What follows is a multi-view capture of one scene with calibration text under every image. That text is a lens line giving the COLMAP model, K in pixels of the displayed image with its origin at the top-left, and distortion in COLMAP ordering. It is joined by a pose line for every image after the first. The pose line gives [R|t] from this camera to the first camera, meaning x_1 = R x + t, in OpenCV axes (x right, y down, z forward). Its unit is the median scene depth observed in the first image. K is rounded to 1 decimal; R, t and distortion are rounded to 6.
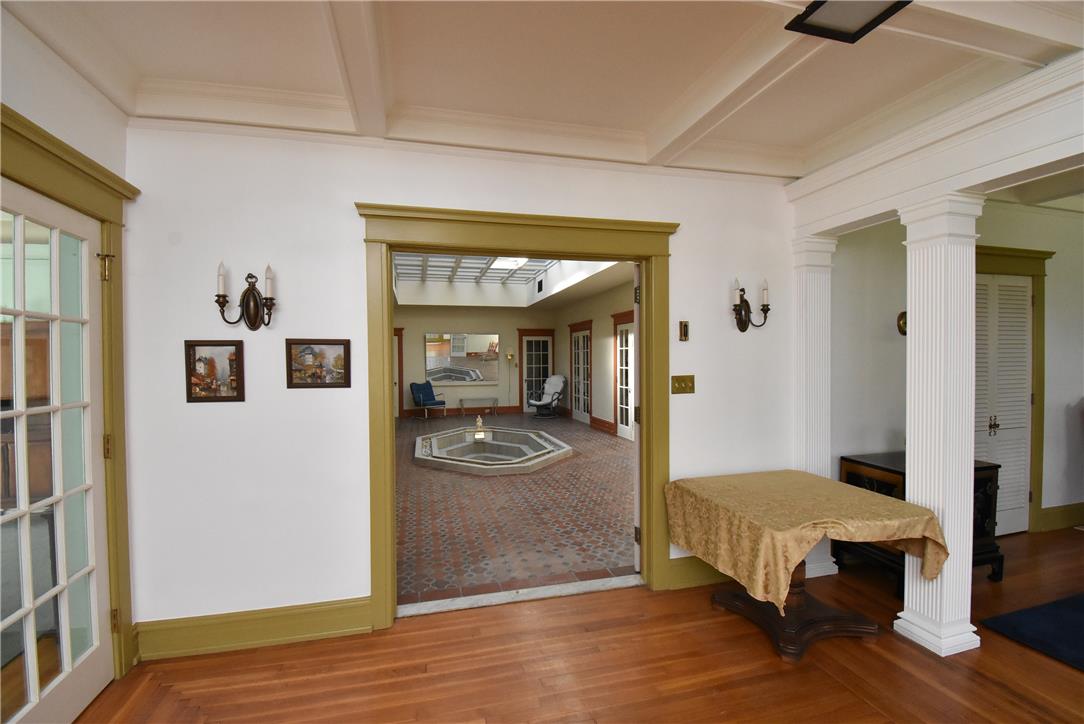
lens RADIAL K [[481.3, 0, 539.4], [0, 481.3, 367.3], [0, 0, 1]] dist [-0.000251, -0.000355]
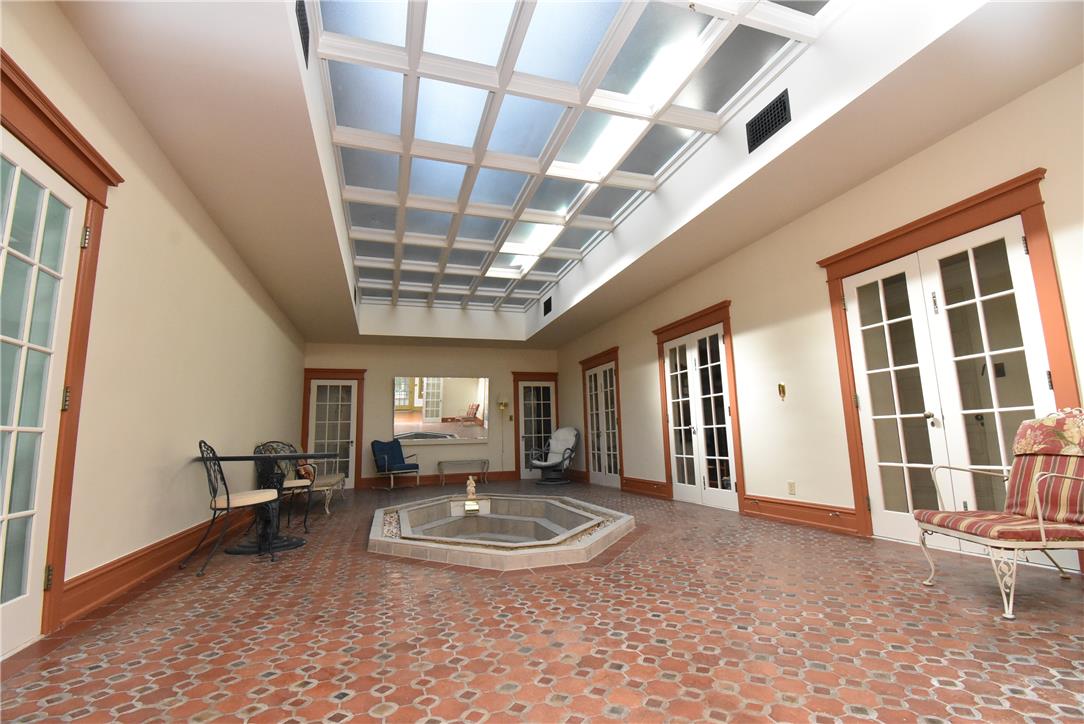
lens RADIAL K [[481.3, 0, 539.4], [0, 481.3, 367.3], [0, 0, 1]] dist [-0.000251, -0.000355]
pose [[0.998058, -0.008825, 0.061658, -0.057988], [0.018910, 0.986119, -0.164958, 0.052598], [-0.059346, 0.165804, 0.984371, 0.248616]]
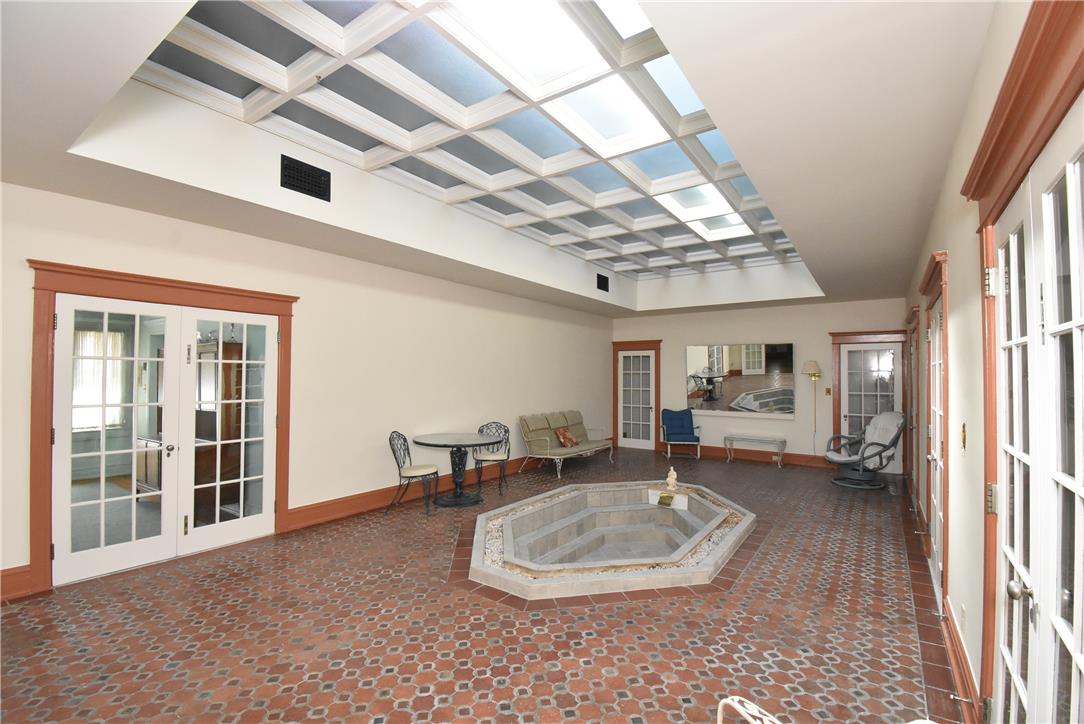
lens RADIAL K [[481.3, 0, 539.4], [0, 481.3, 367.3], [0, 0, 1]] dist [-0.000251, -0.000355]
pose [[0.649790, -0.004818, -0.760099, 0.214829], [-0.022534, 0.999418, -0.025598, -0.012020], [0.759780, 0.033762, 0.649303, 0.364524]]
